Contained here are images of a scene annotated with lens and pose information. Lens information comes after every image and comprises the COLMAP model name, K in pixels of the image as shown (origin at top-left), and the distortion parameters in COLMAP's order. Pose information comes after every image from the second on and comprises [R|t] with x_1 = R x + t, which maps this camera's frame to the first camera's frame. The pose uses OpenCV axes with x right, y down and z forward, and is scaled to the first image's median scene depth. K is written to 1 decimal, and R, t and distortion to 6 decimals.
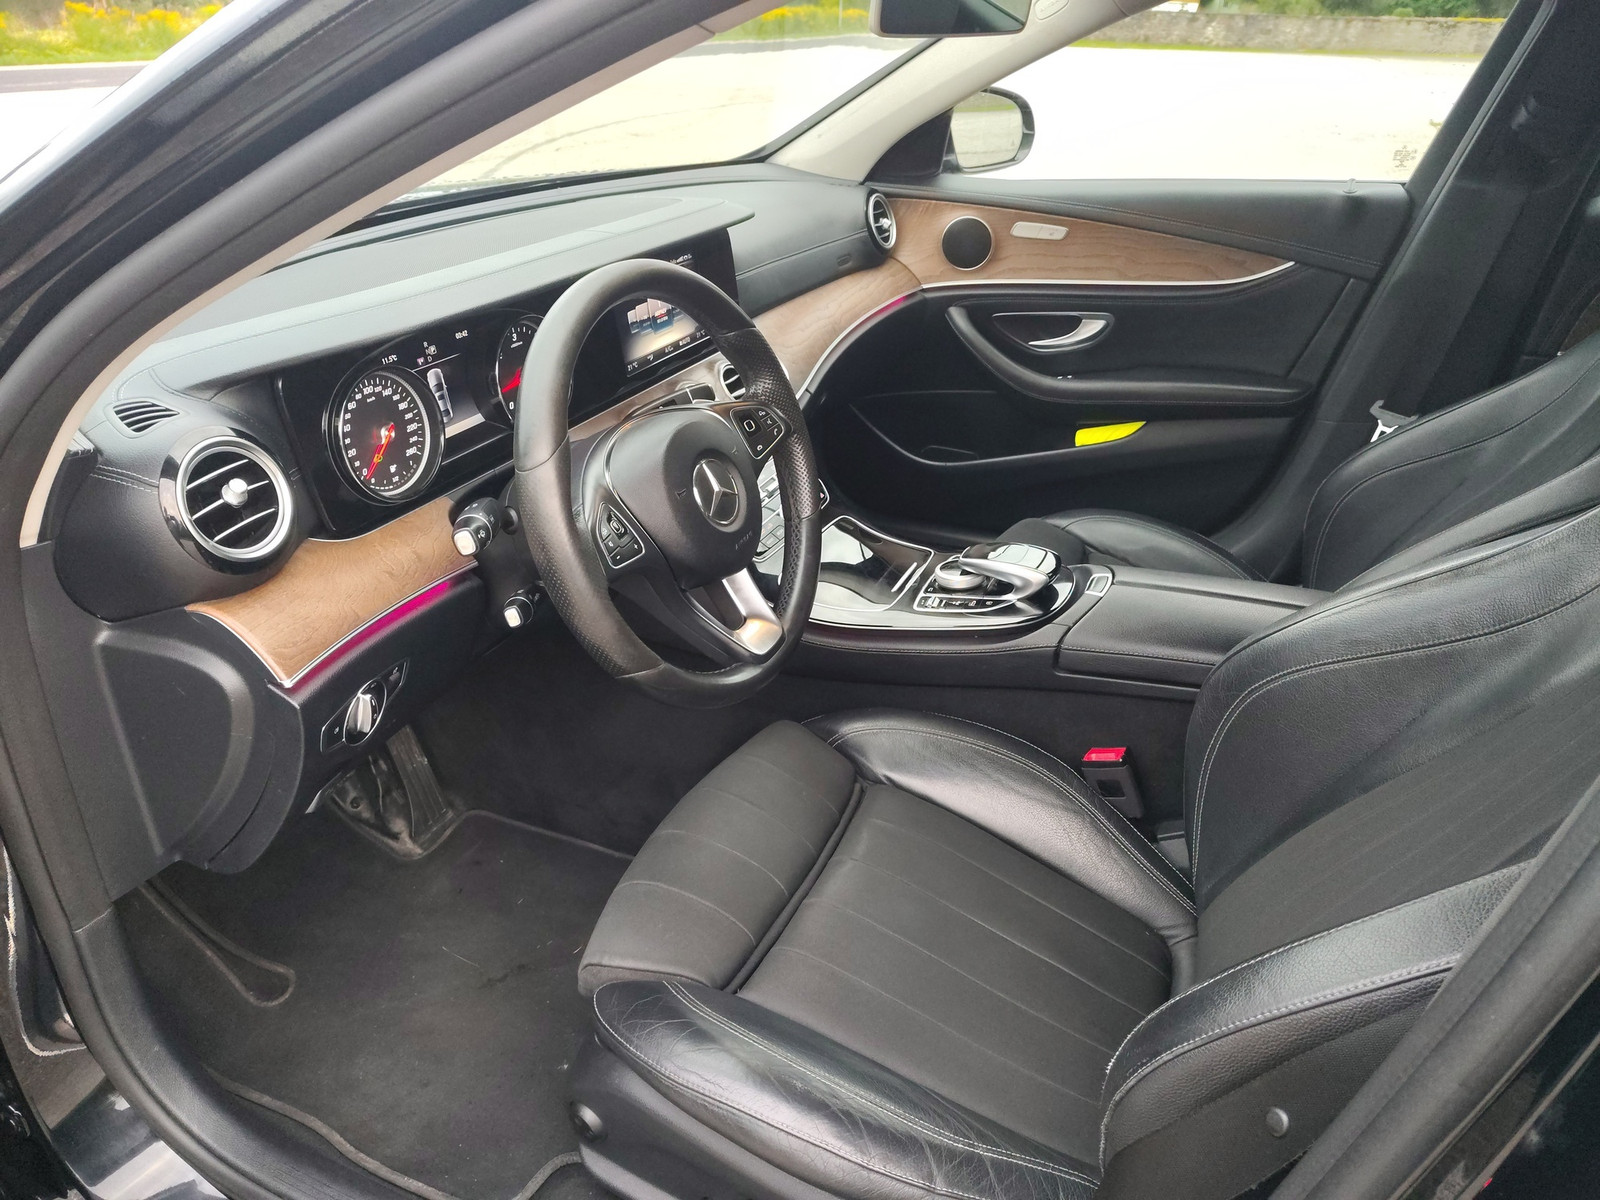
lens RADIAL K [[1125.3, 0, 807.8], [0, 1125.3, 607.9], [0, 0, 1]] dist [0.007419, -0.006870]
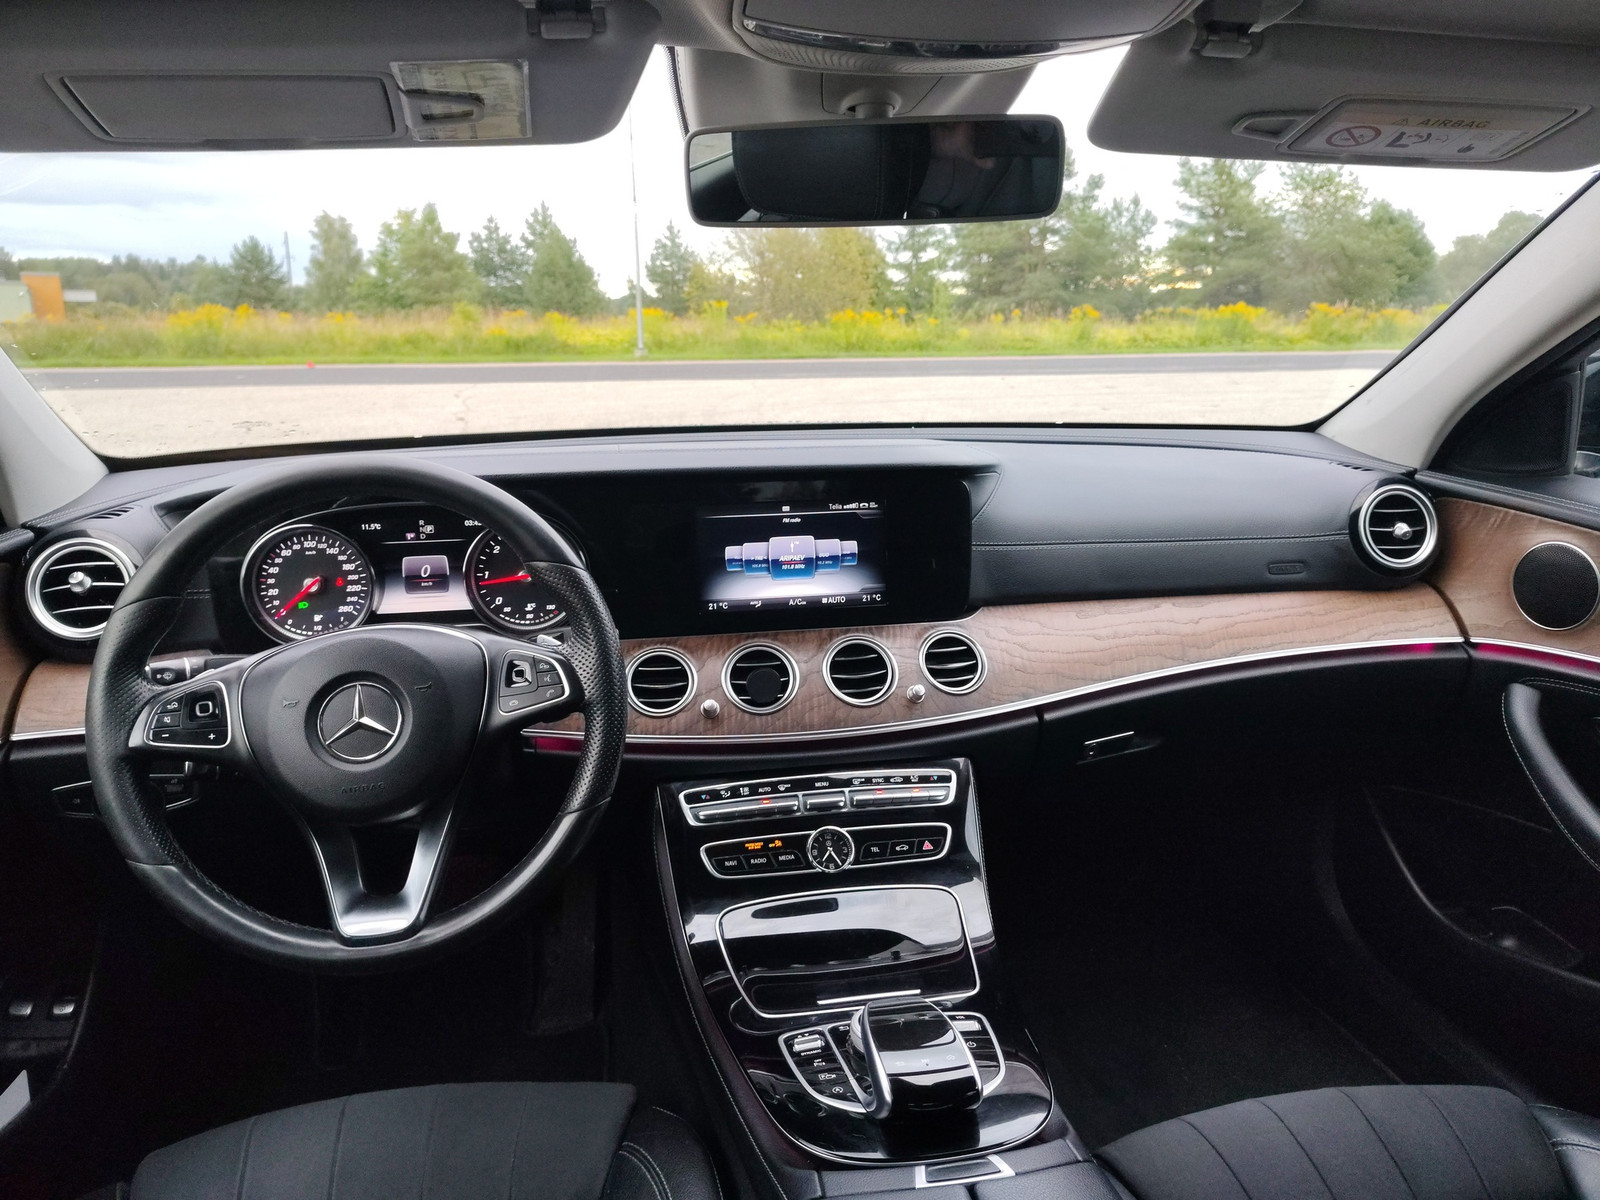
lens RADIAL K [[1125.3, 0, 753.4], [0, 1125.3, 621.8], [0, 0, 1]] dist [0.007419, -0.006870]
pose [[0.550538, 0.212725, -0.807252, 0.547964], [-0.381935, 0.924033, -0.016978, -0.194674], [0.742316, 0.317665, 0.589962, 0.500070]]
